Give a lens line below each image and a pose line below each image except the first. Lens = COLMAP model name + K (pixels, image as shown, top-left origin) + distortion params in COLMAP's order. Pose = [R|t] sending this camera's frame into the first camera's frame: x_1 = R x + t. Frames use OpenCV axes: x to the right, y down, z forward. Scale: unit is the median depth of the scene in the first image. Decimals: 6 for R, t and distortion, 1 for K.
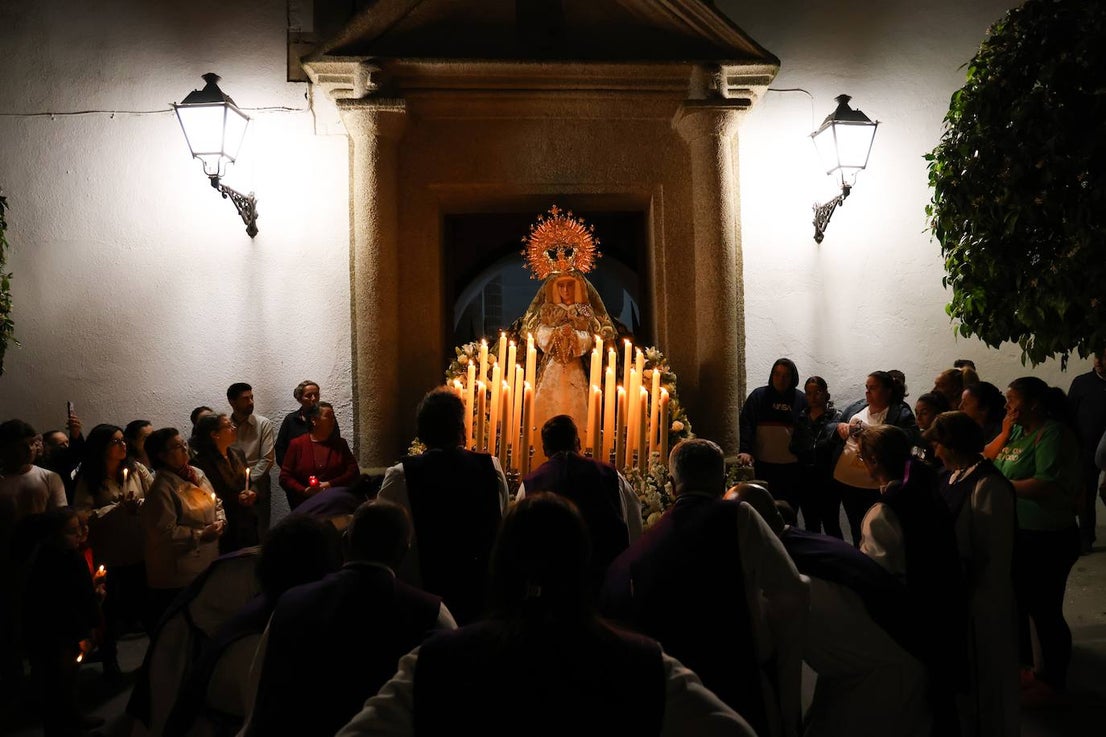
lens RADIAL K [[764.3, 0, 563.0], [0, 764.3, 369.3], [0, 0, 1]] dist [-0.104902, 0.085542]
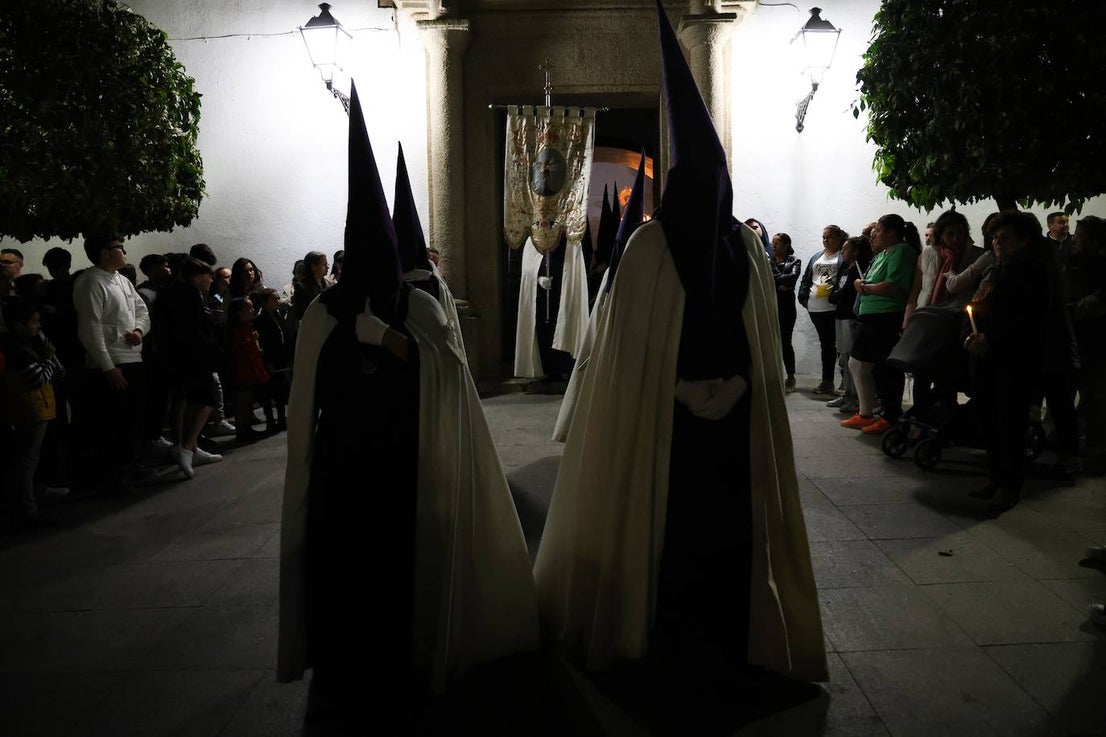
lens RADIAL K [[740.3, 0, 557.3], [0, 740.3, 368.9], [0, 0, 1]] dist [-0.100971, 0.071960]
pose [[0.995712, 0.017522, -0.090833, 0.067723], [-0.007559, 0.994025, 0.108889, 0.102571], [0.092198, -0.107735, 0.989895, -0.288140]]
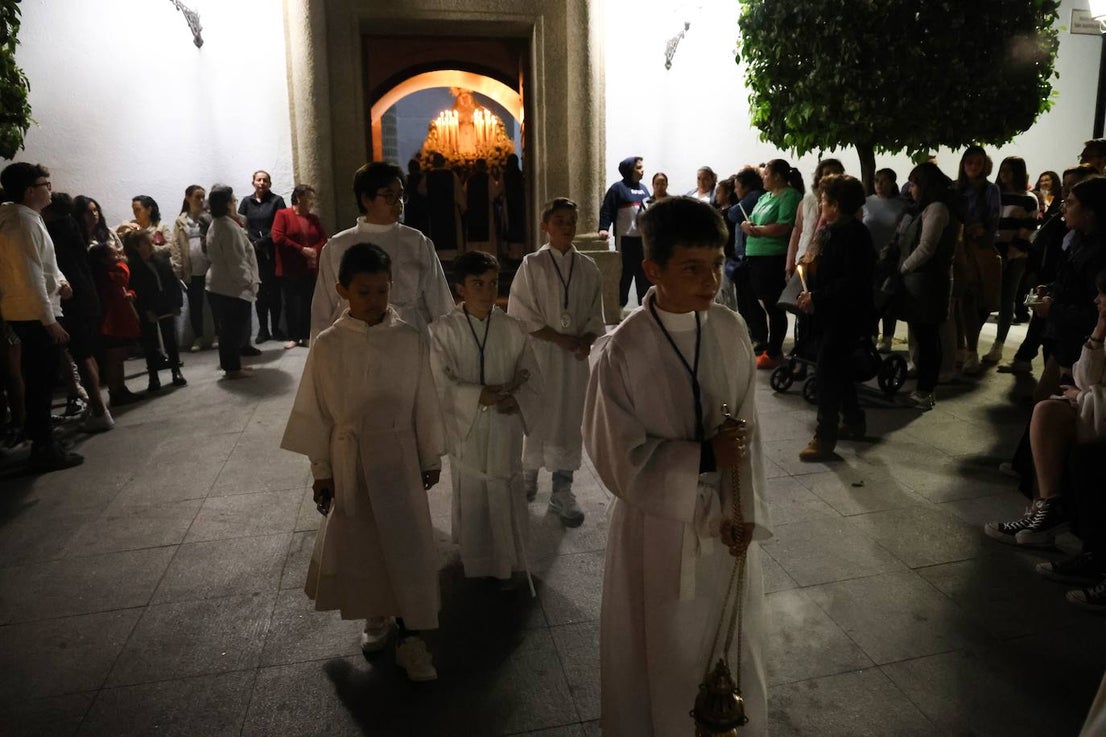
lens RADIAL K [[740.3, 0, 557.3], [0, 740.3, 368.9], [0, 0, 1]] dist [-0.100971, 0.071960]
pose [[0.990631, -0.016075, 0.135619, -0.016463], [-0.012637, 0.977997, 0.208234, 0.077904], [-0.135983, -0.207997, 0.968631, -0.282559]]
